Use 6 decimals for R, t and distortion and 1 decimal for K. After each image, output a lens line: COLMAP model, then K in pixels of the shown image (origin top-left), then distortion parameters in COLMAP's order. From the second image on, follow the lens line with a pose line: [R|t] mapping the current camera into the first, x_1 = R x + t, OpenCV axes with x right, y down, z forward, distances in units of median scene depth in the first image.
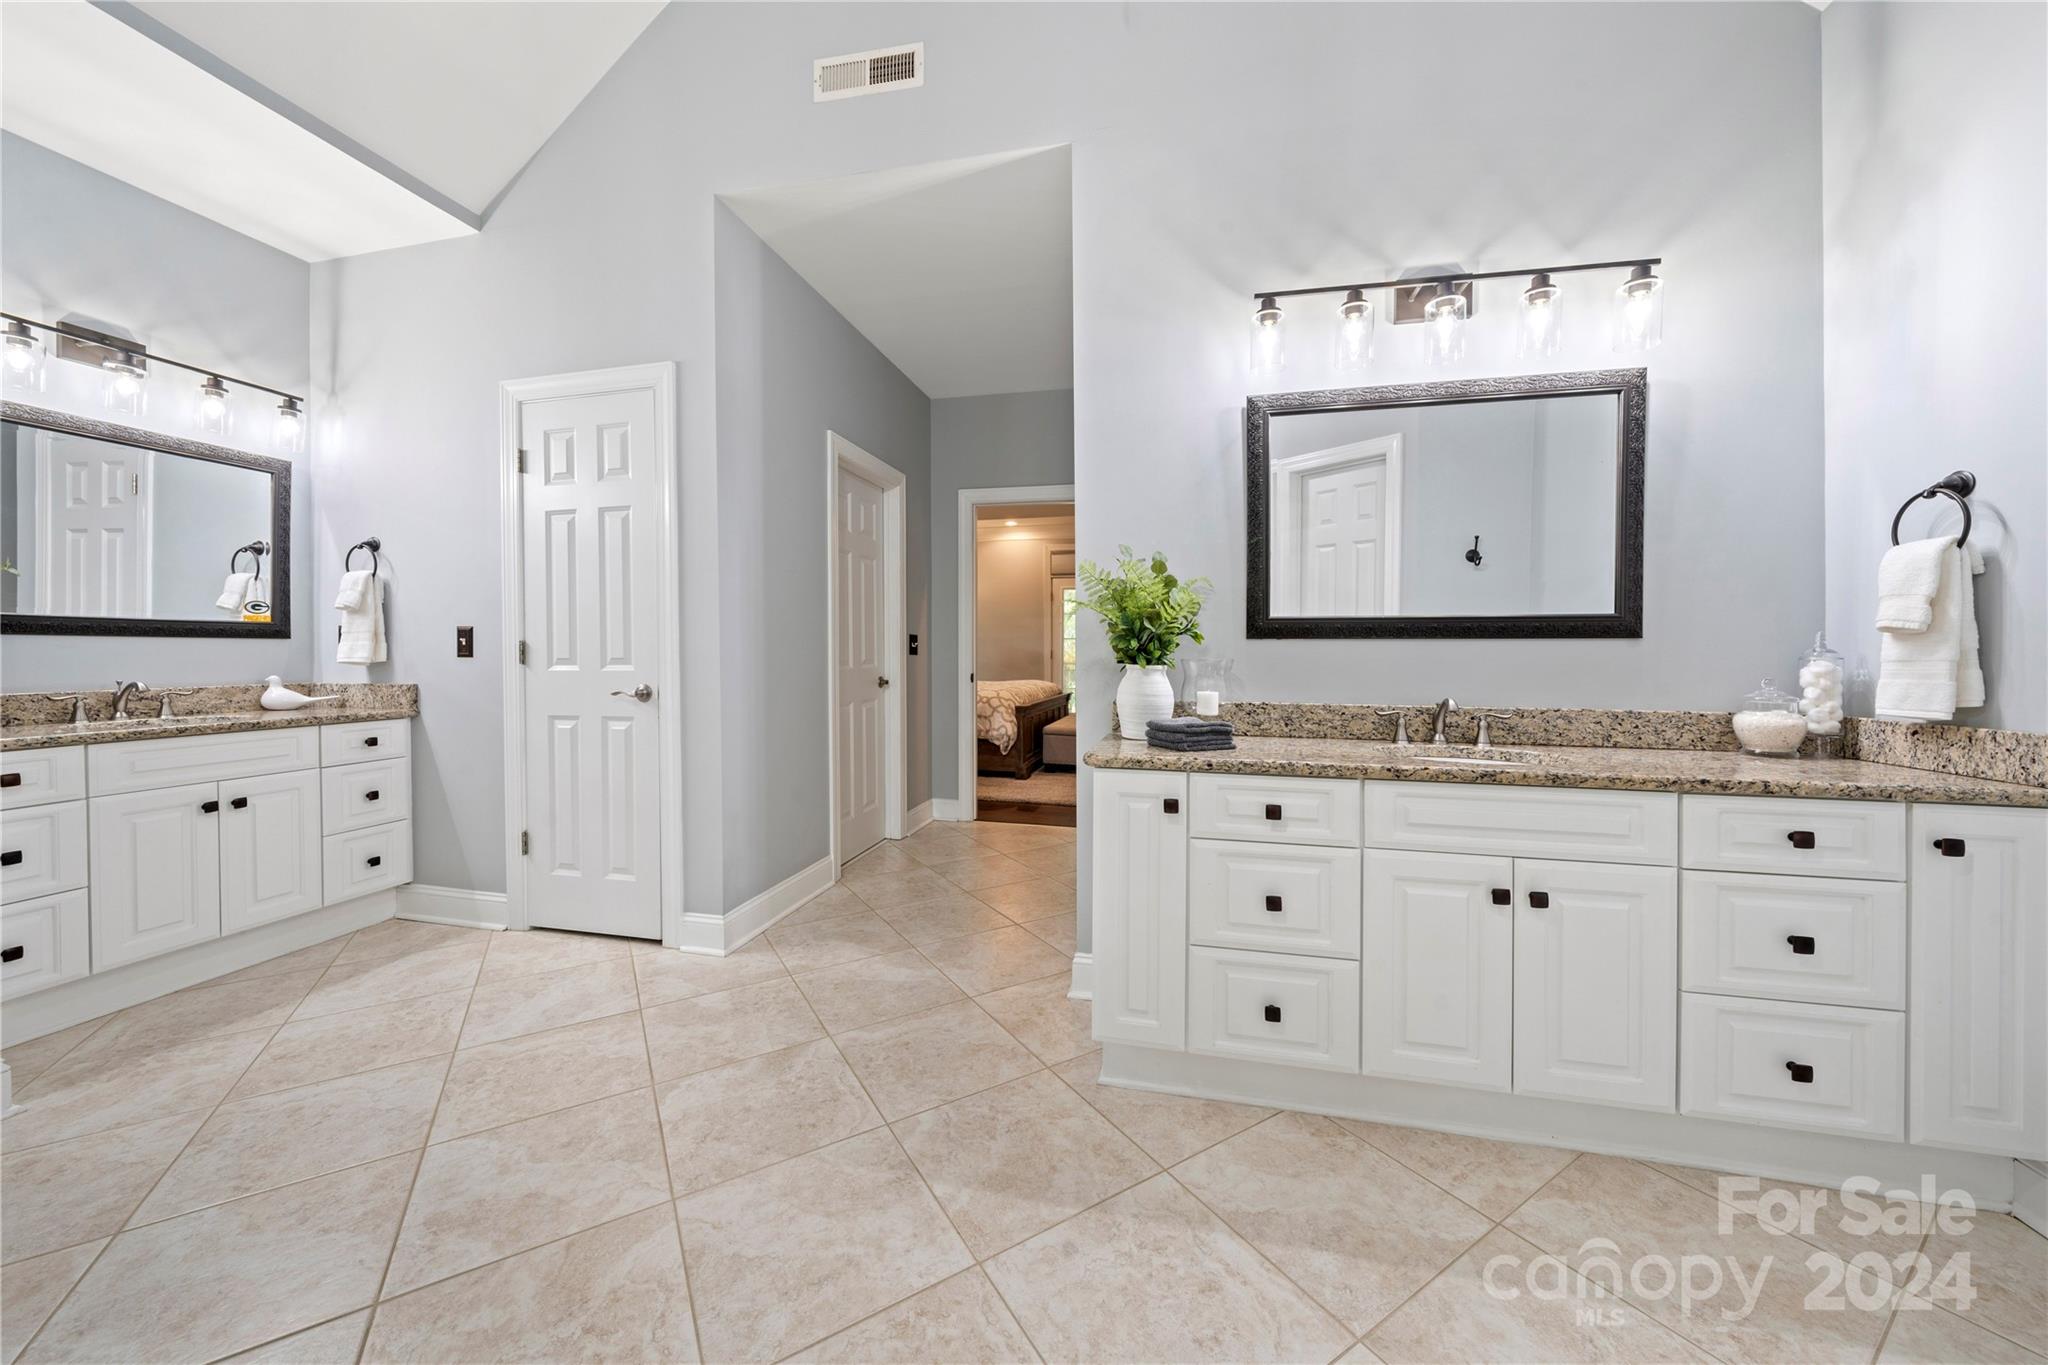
lens RADIAL K [[713.8, 0, 1042.1], [0, 713.8, 658.7], [0, 0, 1]] dist [-0.000718, -0.000672]
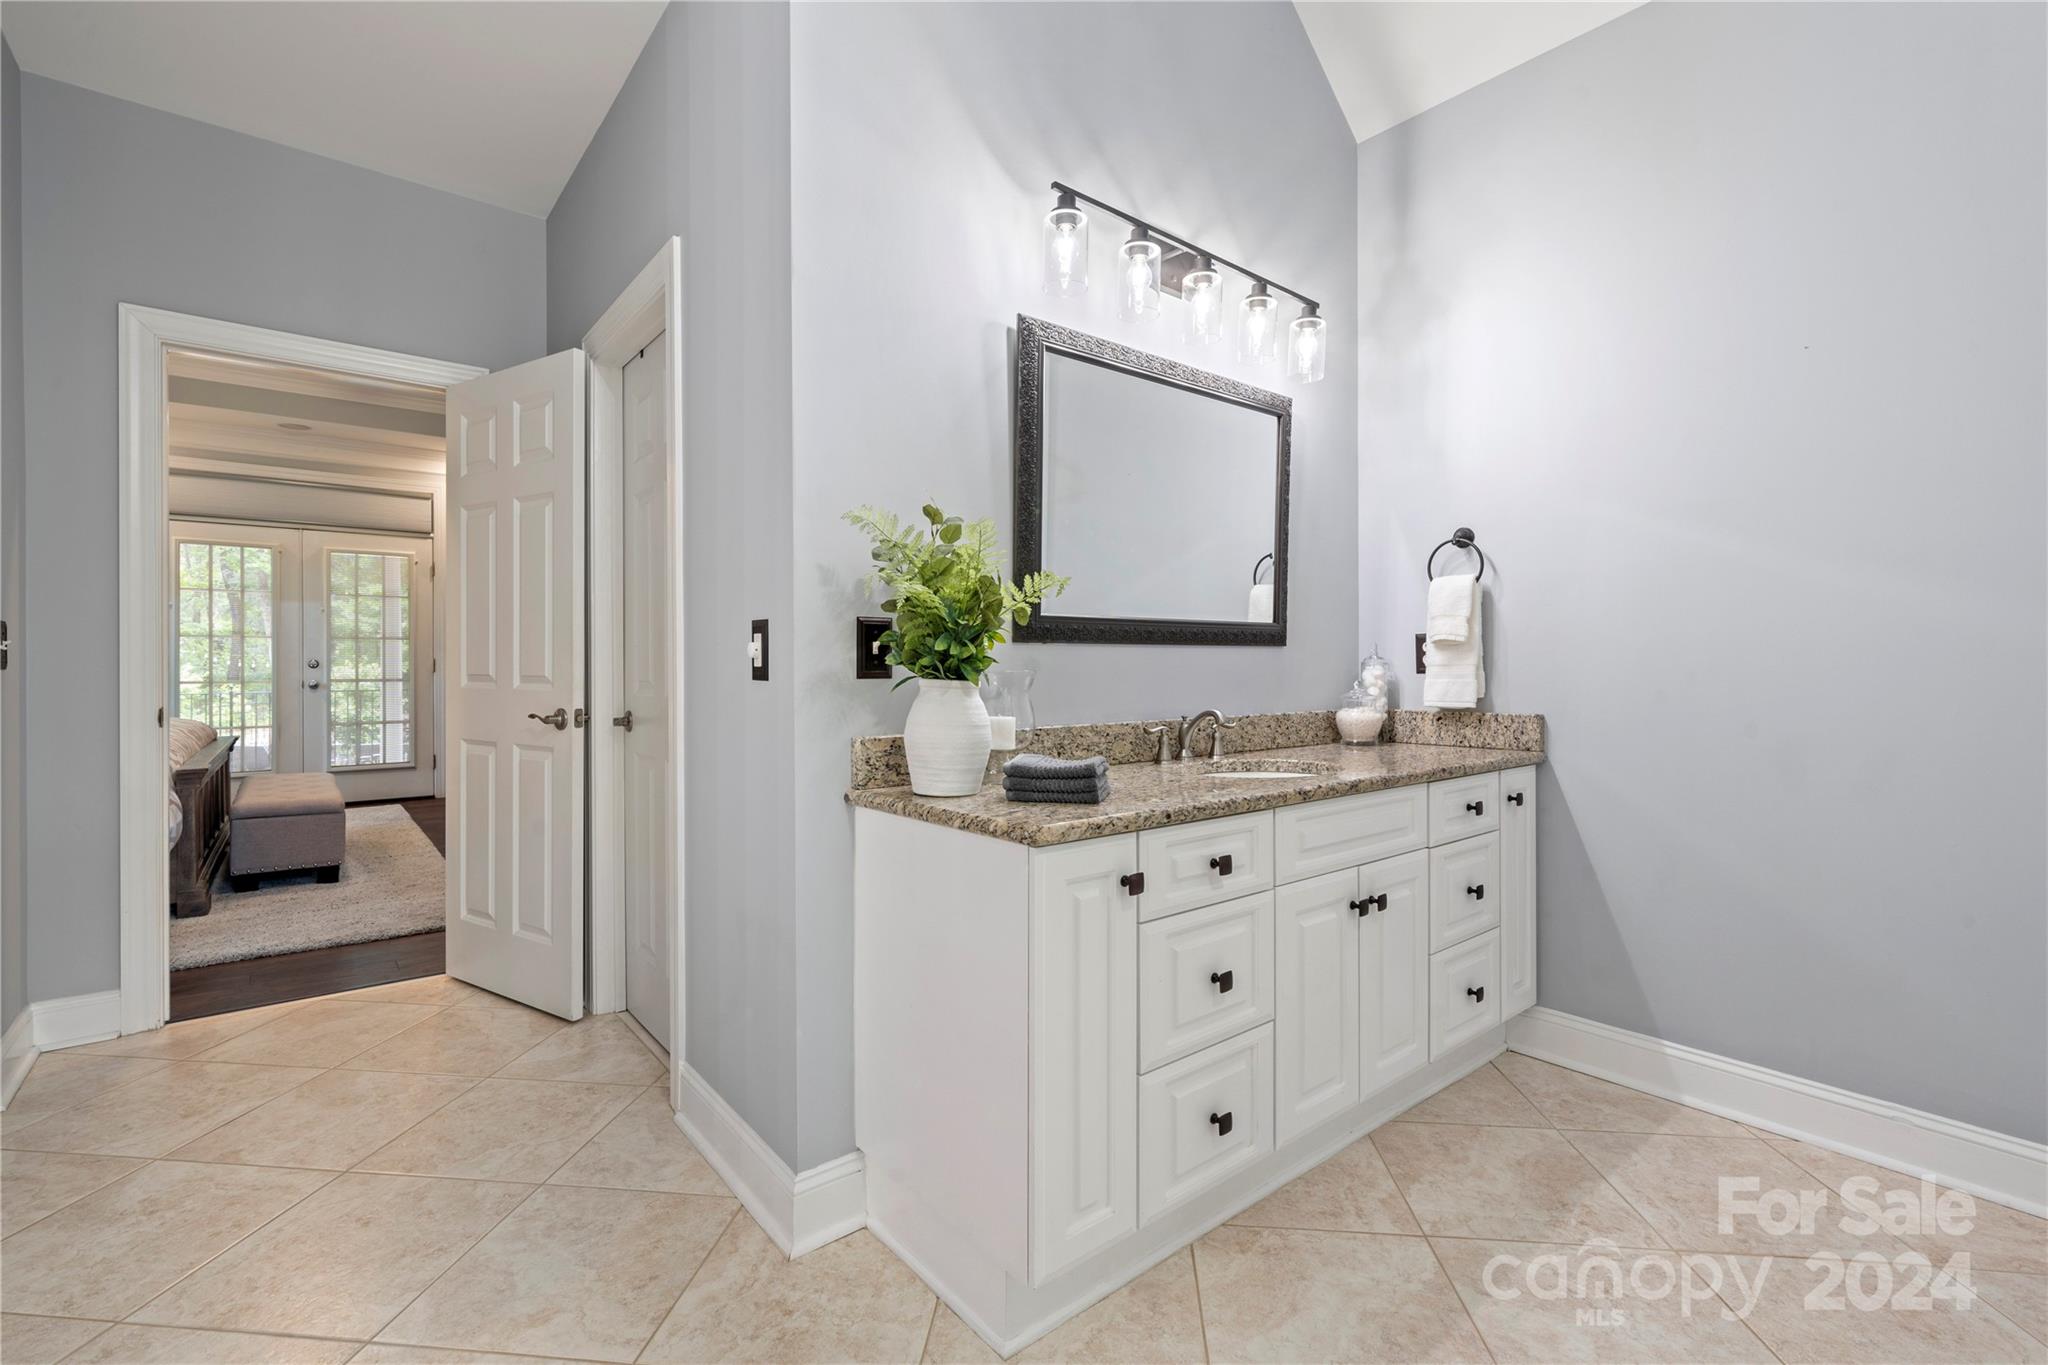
lens RADIAL K [[896.9, 0, 1033.9], [0, 896.9, 661.7], [0, 0, 1]] dist [-0.005263, 0.000900]
pose [[0.620602, -0.004139, 0.784115, -0.466156], [0.010298, 0.999943, -0.002872, -0.005167], [-0.784058, 0.009857, 0.620609, 0.450256]]
